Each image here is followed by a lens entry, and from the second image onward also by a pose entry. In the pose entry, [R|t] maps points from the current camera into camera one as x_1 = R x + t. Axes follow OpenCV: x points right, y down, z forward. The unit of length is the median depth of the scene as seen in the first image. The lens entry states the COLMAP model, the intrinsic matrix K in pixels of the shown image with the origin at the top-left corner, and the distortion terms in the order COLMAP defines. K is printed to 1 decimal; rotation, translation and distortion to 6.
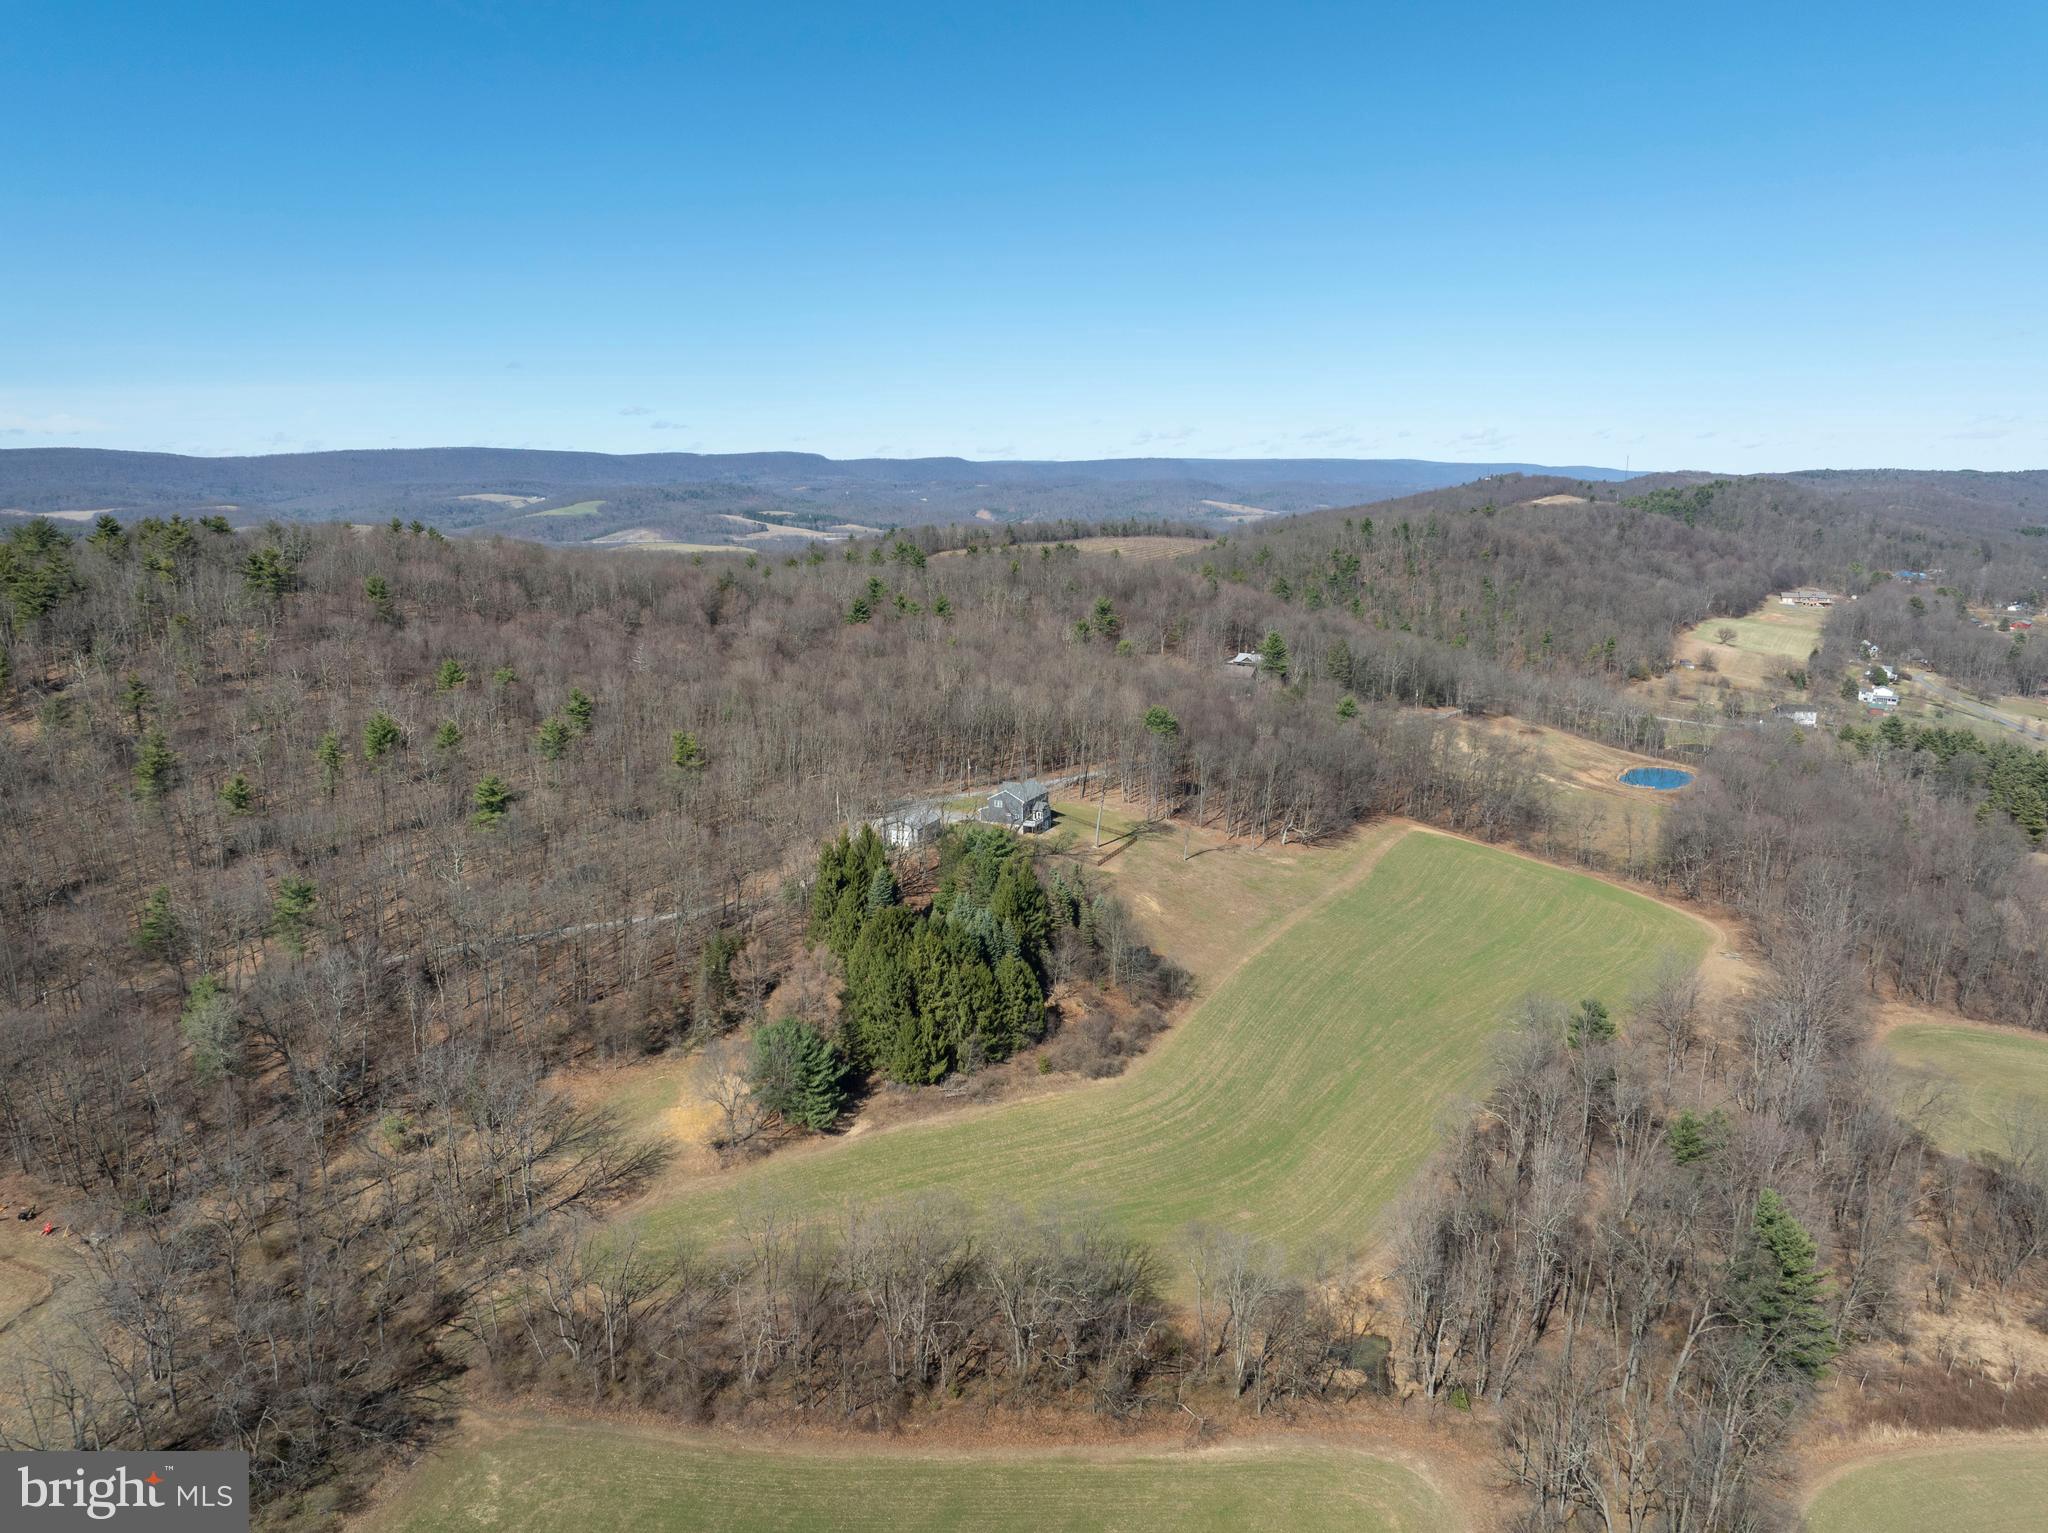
lens RADIAL K [[1443.3, 0, 1034.1], [0, 1443.3, 761.9], [0, 0, 1]] dist [-0.038629, 0.004964]
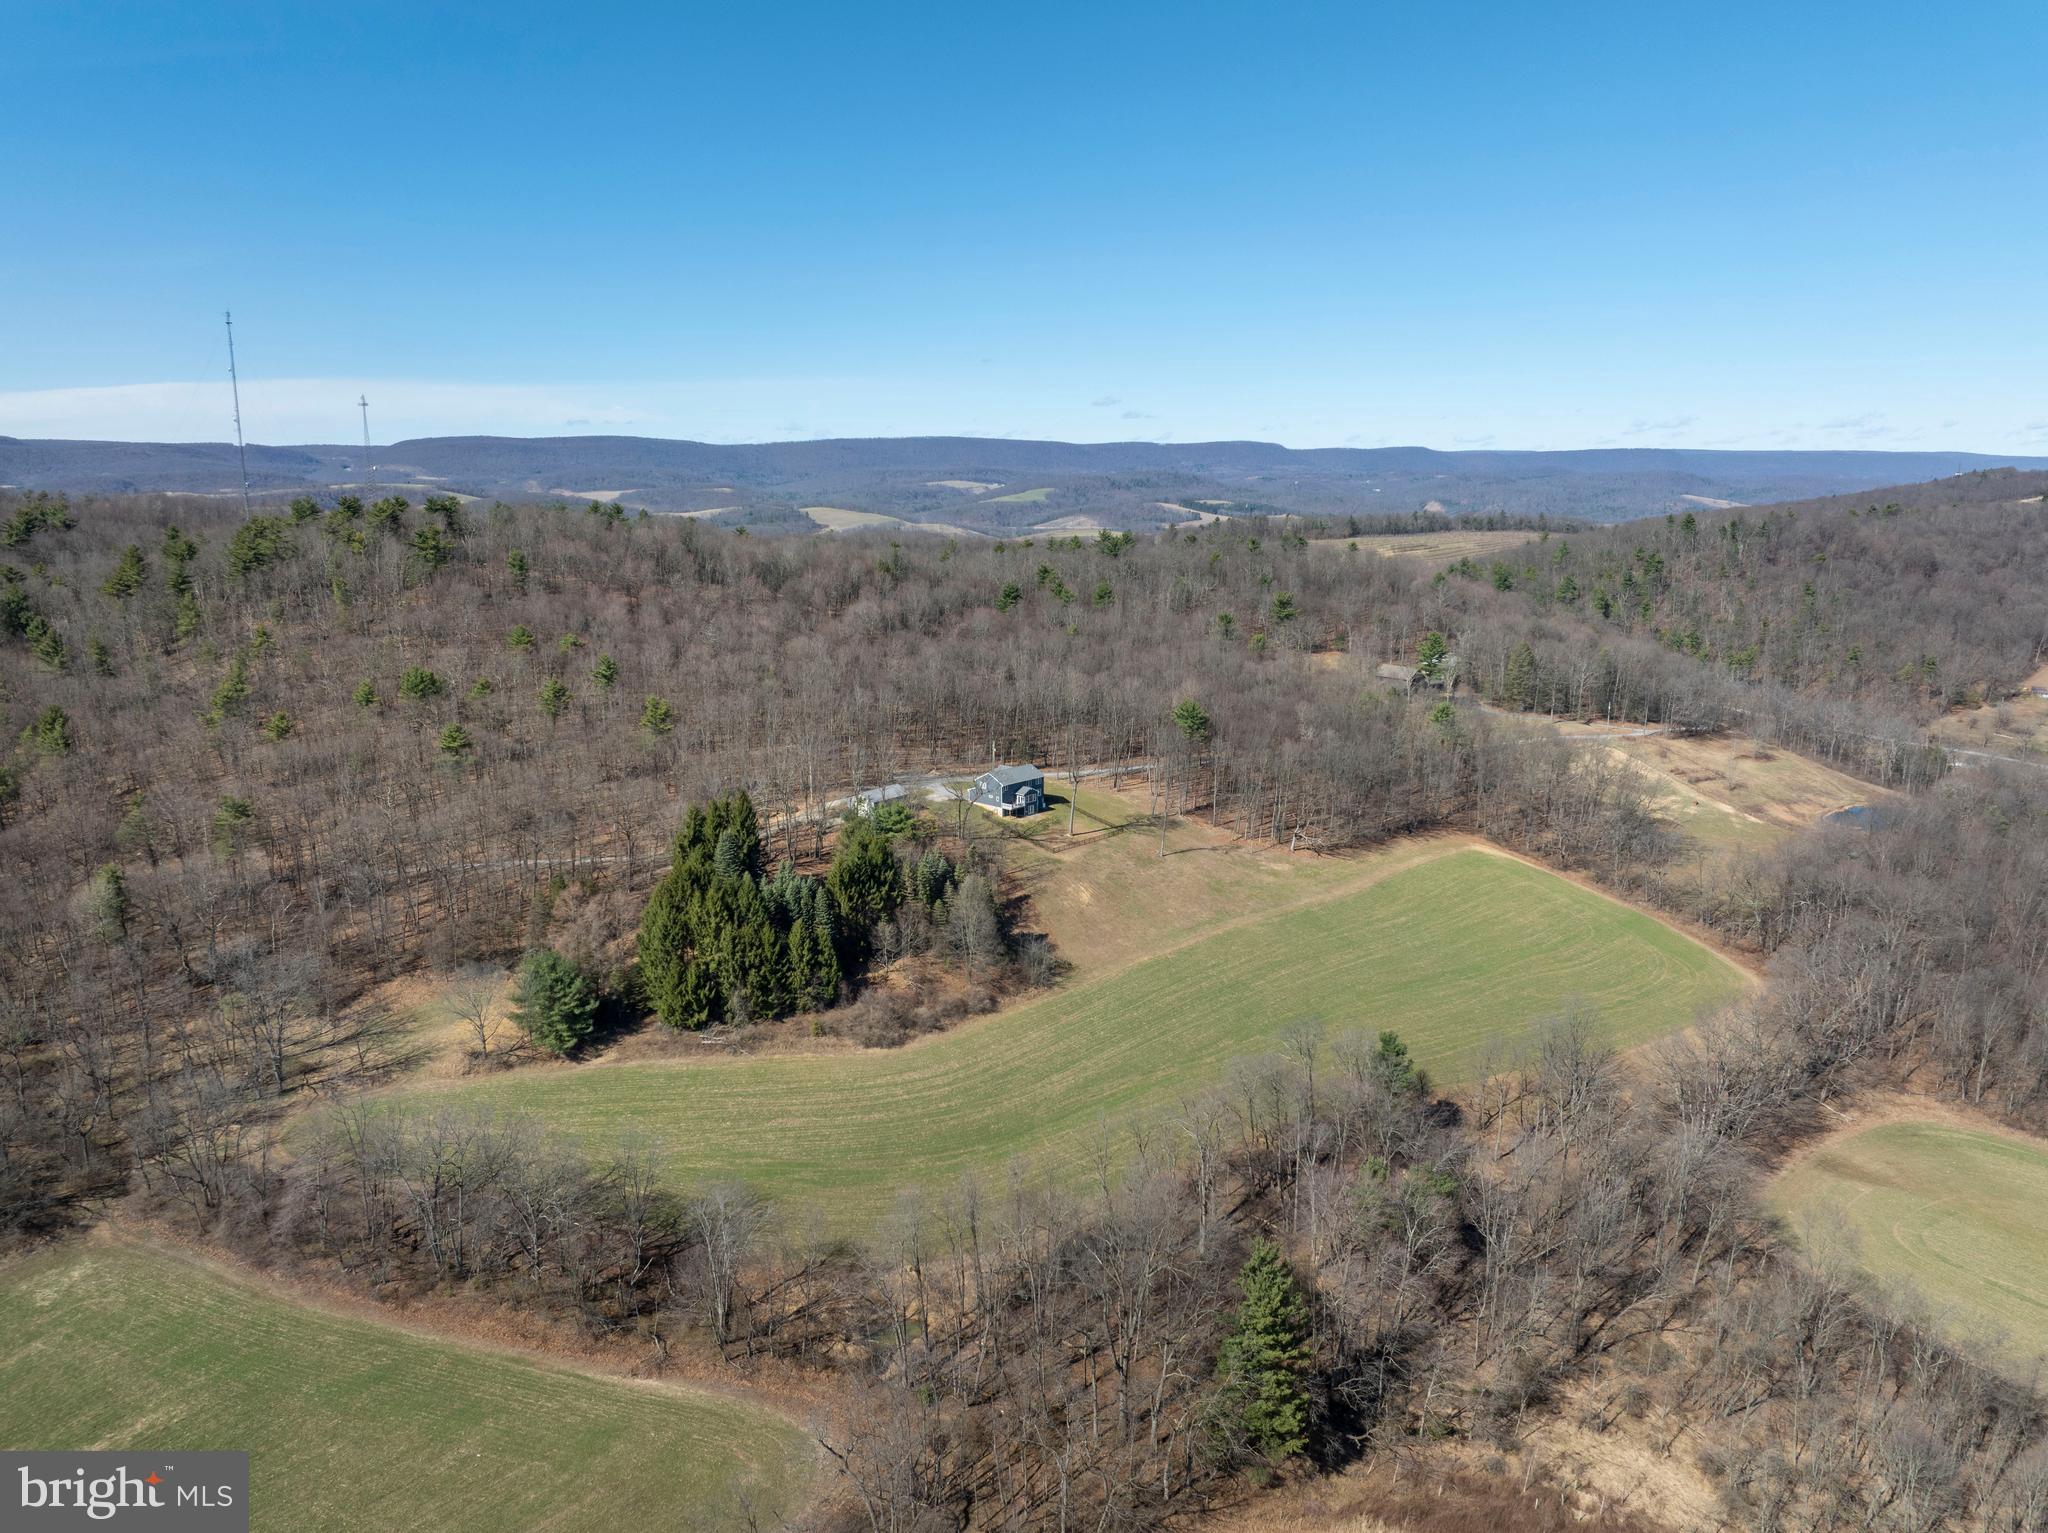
lens RADIAL K [[1443.3, 0, 1029.6], [0, 1443.3, 766.4], [0, 0, 1]] dist [-0.038629, 0.004964]
pose [[0.948572, 0.066714, -0.309453, 0.271073], [-0.063615, 0.997772, 0.020106, -0.006005], [0.310104, 0.000614, 0.950702, 0.030198]]
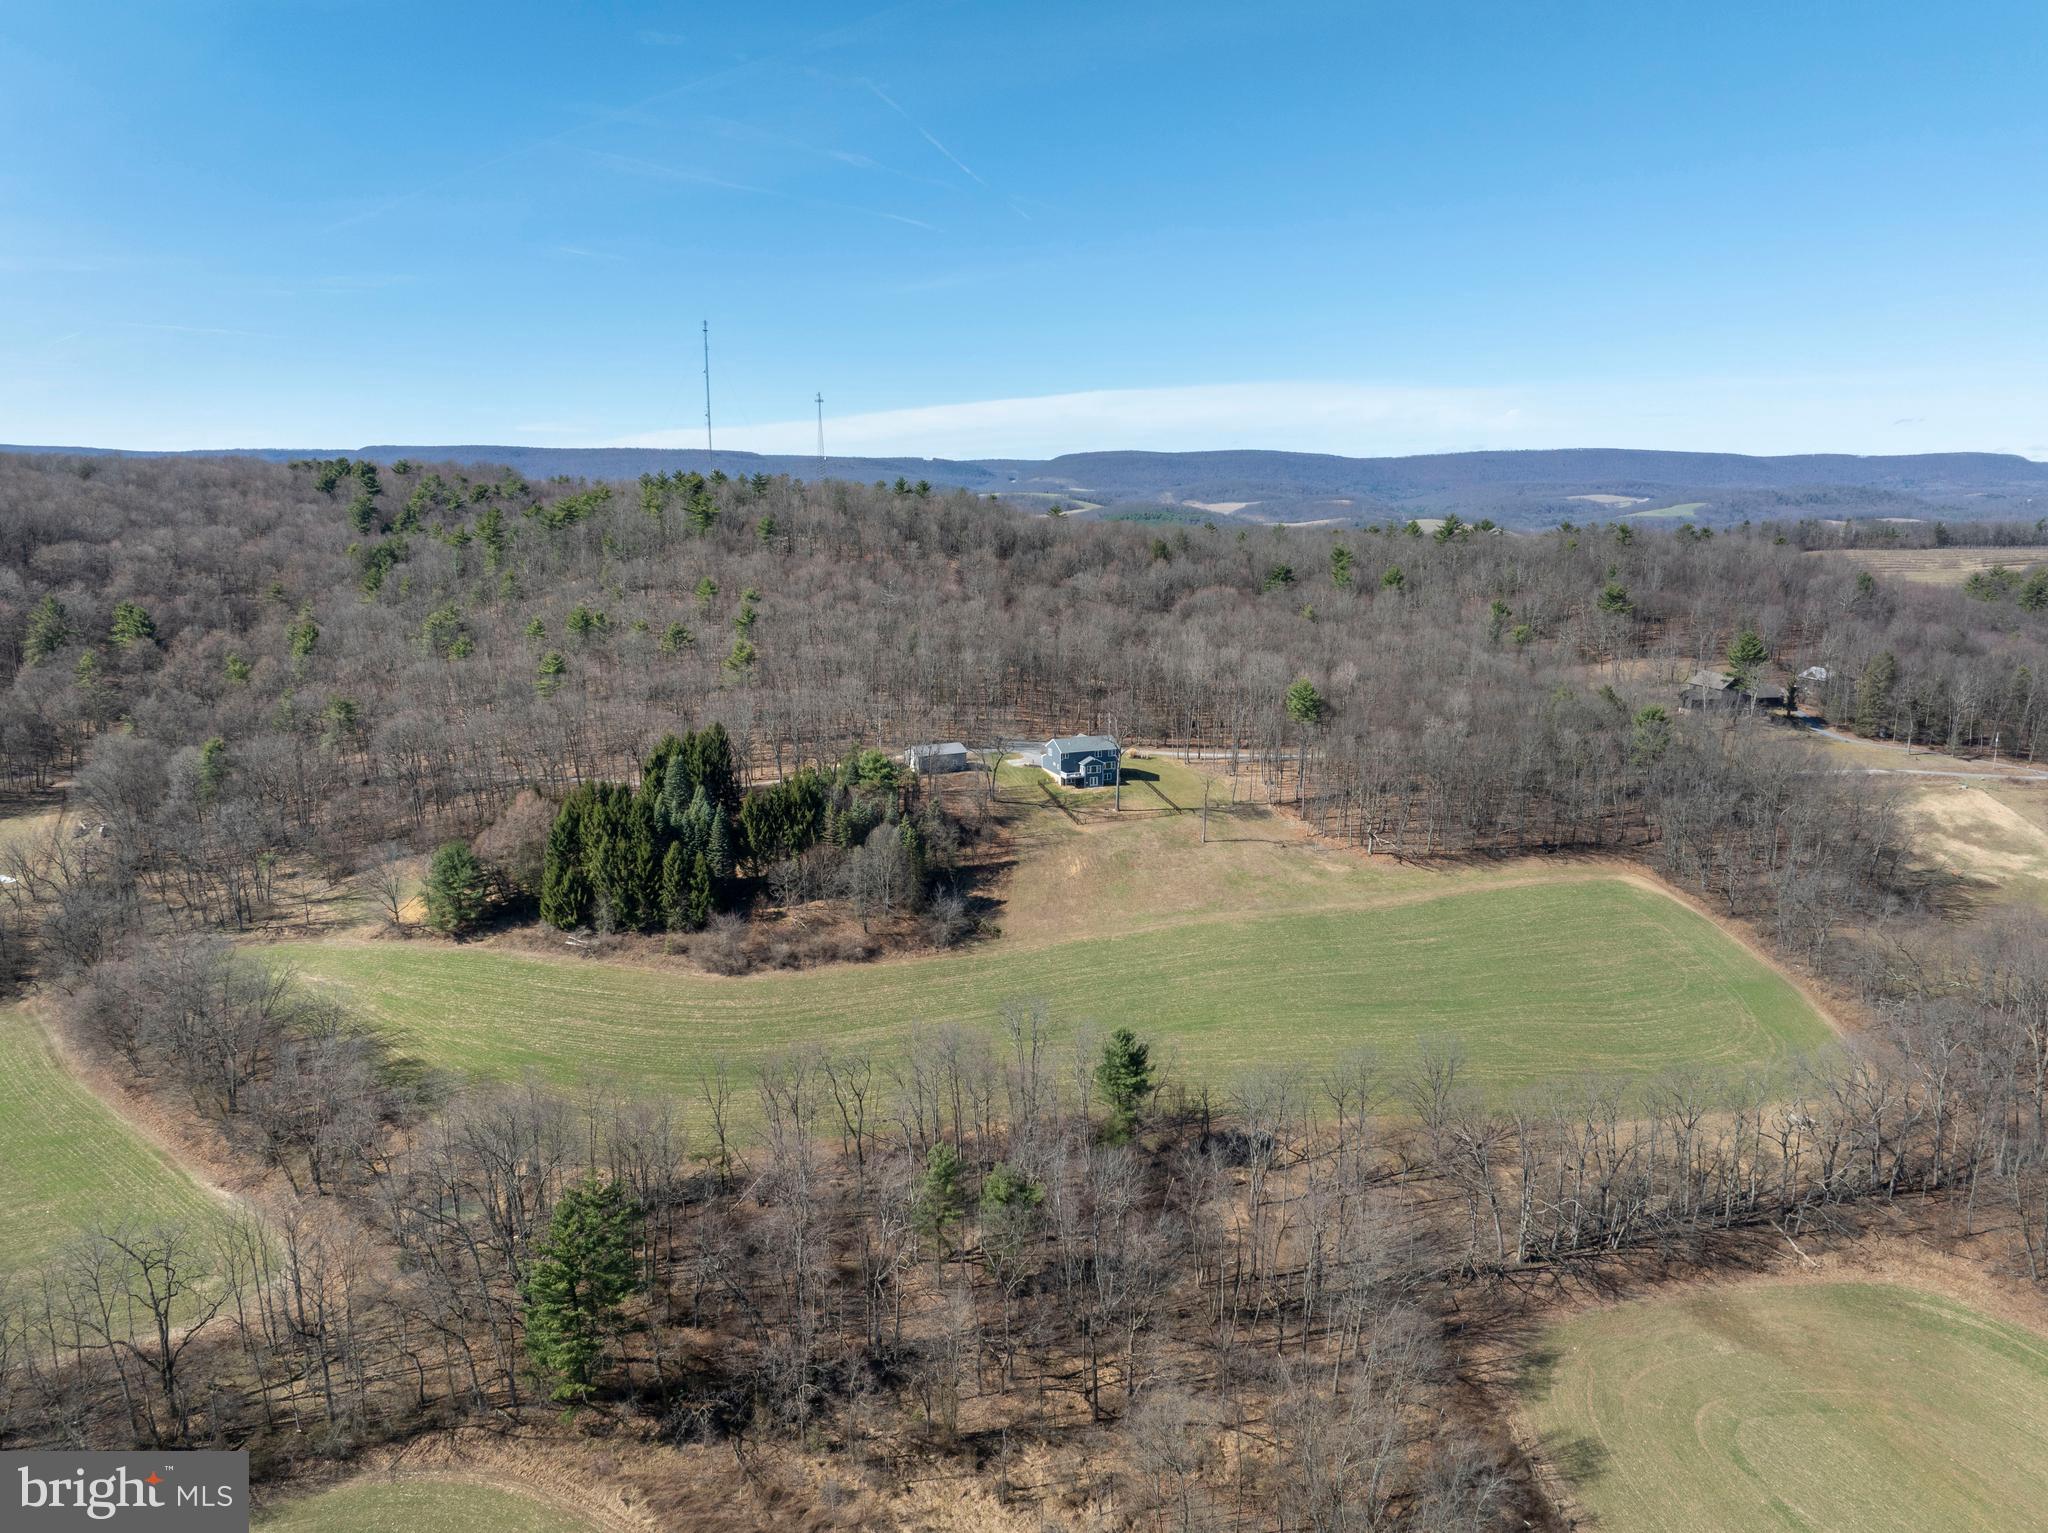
lens RADIAL K [[1443.3, 0, 1011.7], [0, 1443.3, 773.2], [0, 0, 1]] dist [-0.038629, 0.004964]
pose [[0.717723, 0.137595, -0.682599, 0.530804], [-0.133688, 0.989275, 0.058846, -0.009264], [0.683375, 0.049021, 0.728420, 0.221931]]
